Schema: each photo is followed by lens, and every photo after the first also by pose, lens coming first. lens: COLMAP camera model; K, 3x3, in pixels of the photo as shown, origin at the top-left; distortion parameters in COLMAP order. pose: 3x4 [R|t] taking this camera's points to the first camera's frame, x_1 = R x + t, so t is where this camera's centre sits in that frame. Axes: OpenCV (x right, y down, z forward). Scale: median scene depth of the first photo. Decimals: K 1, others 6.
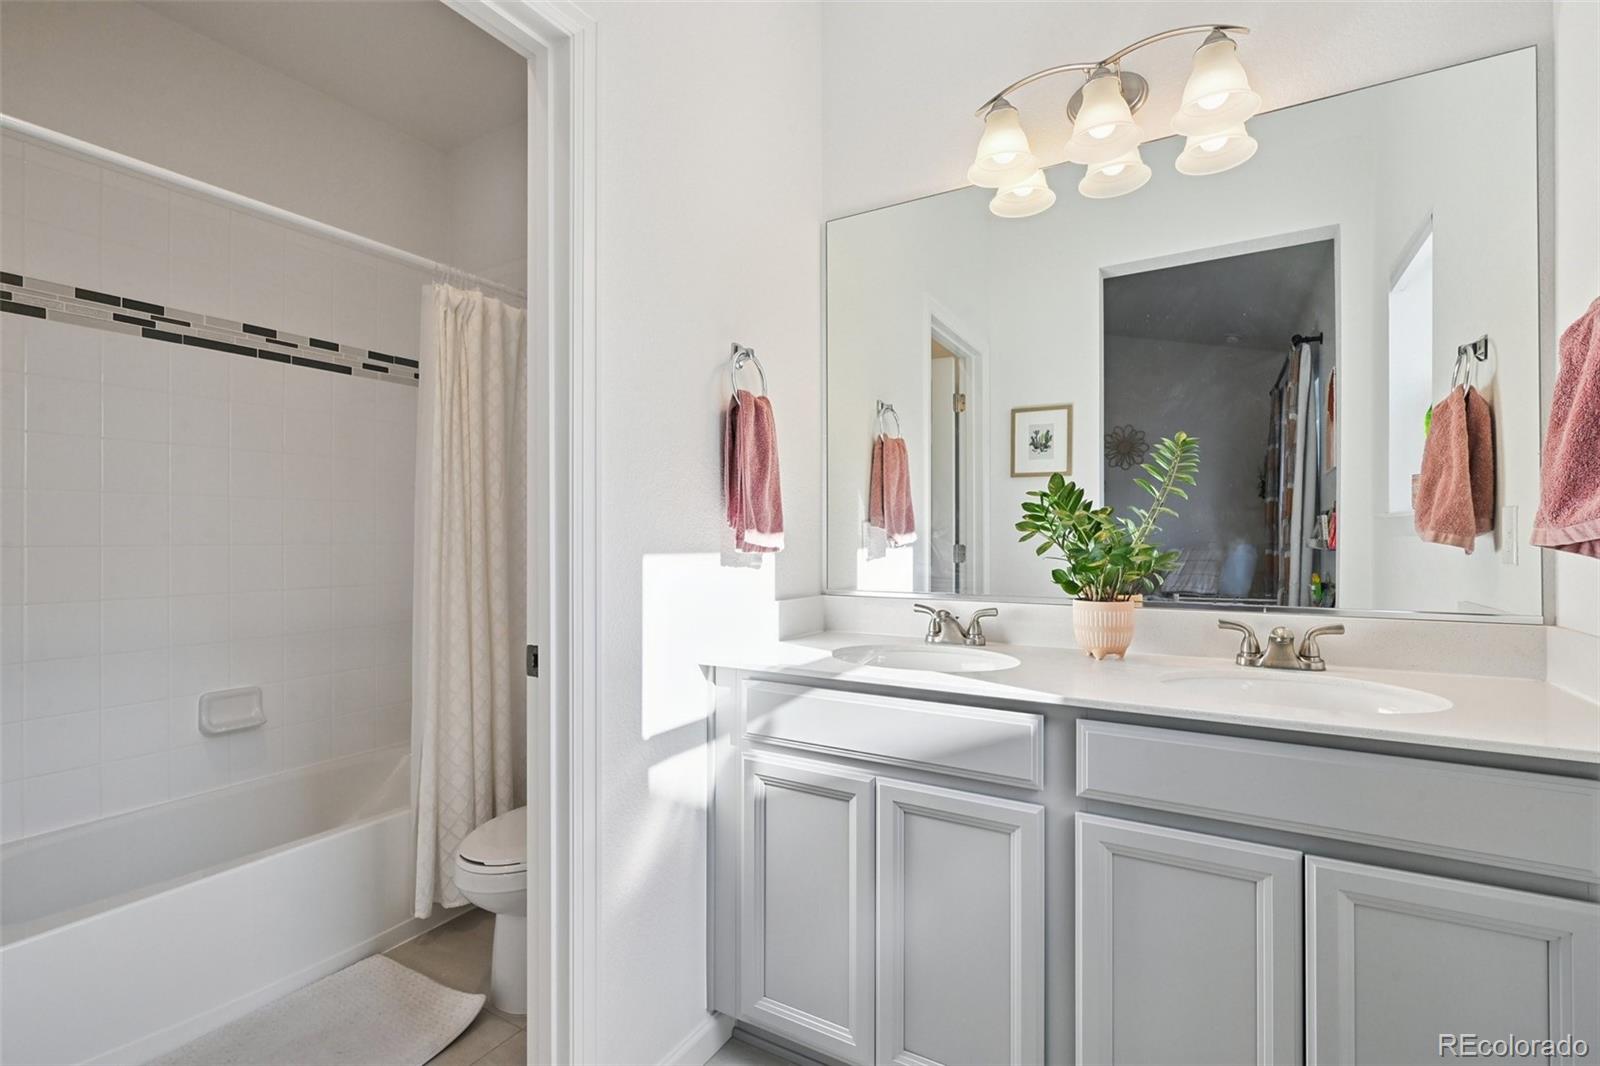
lens RADIAL K [[723.1, 0, 794.0], [0, 723.1, 533.5], [0, 0, 1]] dist [0.000122, 0.000189]
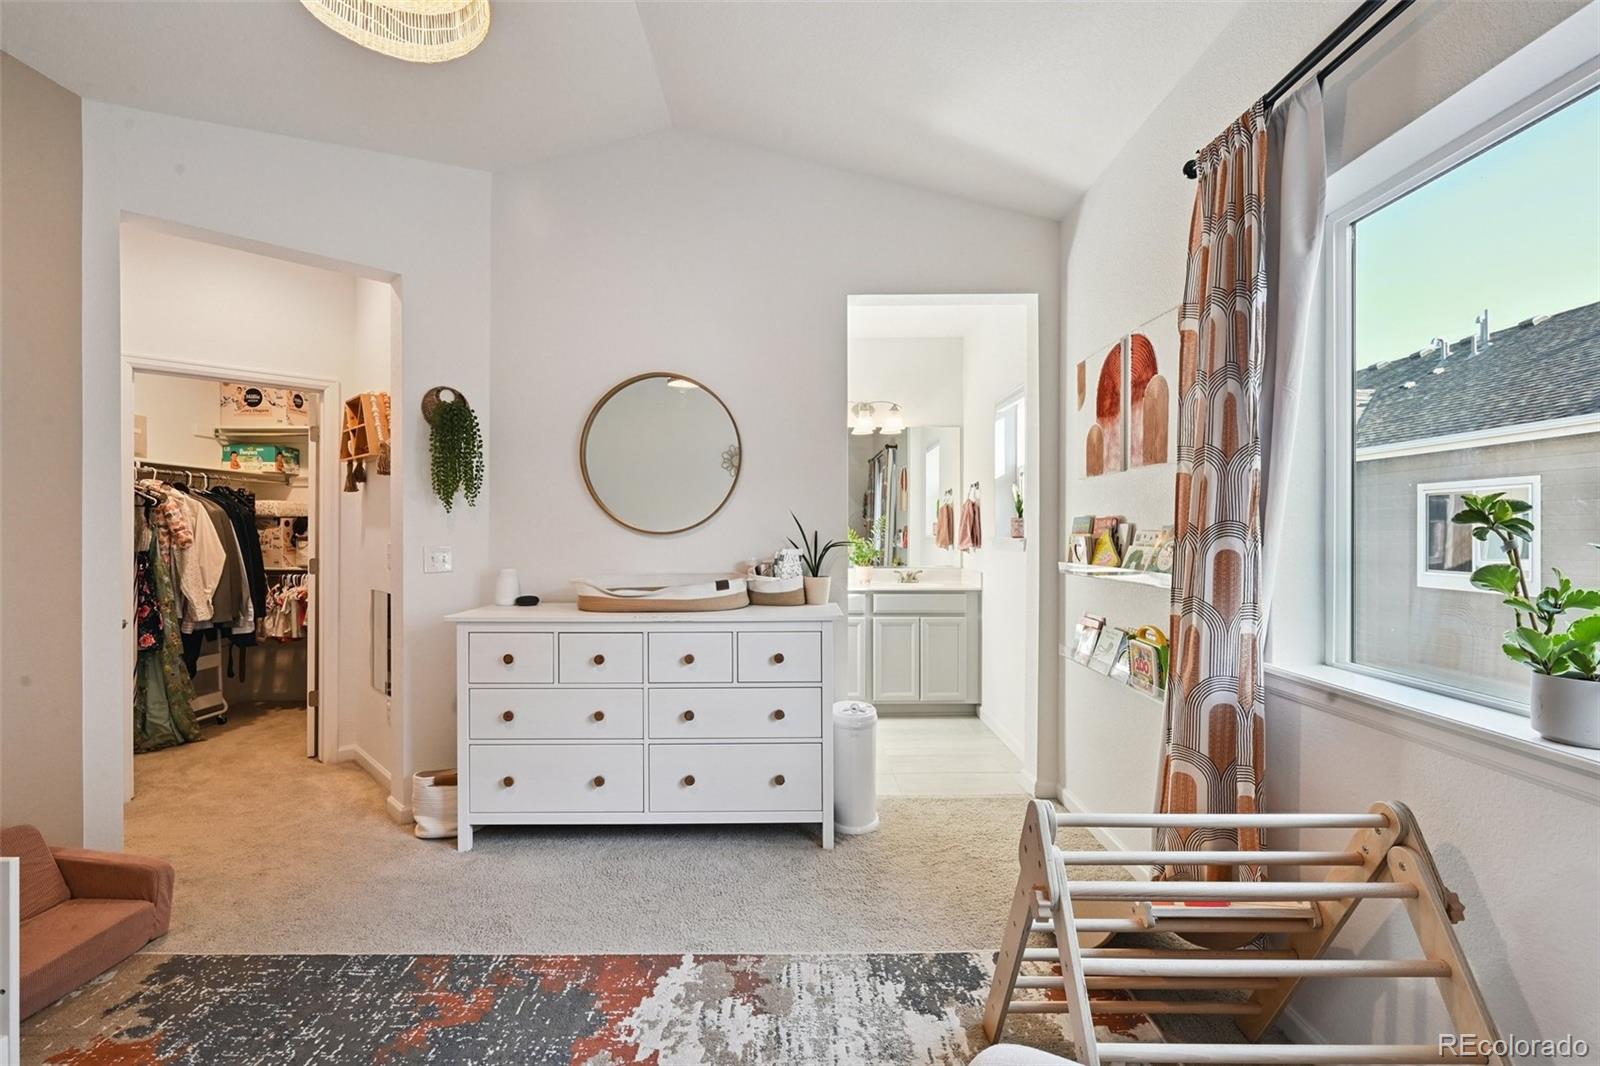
lens RADIAL K [[679.8, 0, 801.5], [0, 679.8, 535.2], [0, 0, 1]] dist [-0.001621, 0.000318]
pose [[0.861635, -0.002691, 0.507522, -1.128448], [-0.001180, 0.999973, 0.007305, -0.058737], [-0.507528, -0.006893, 0.861608, -1.238688]]
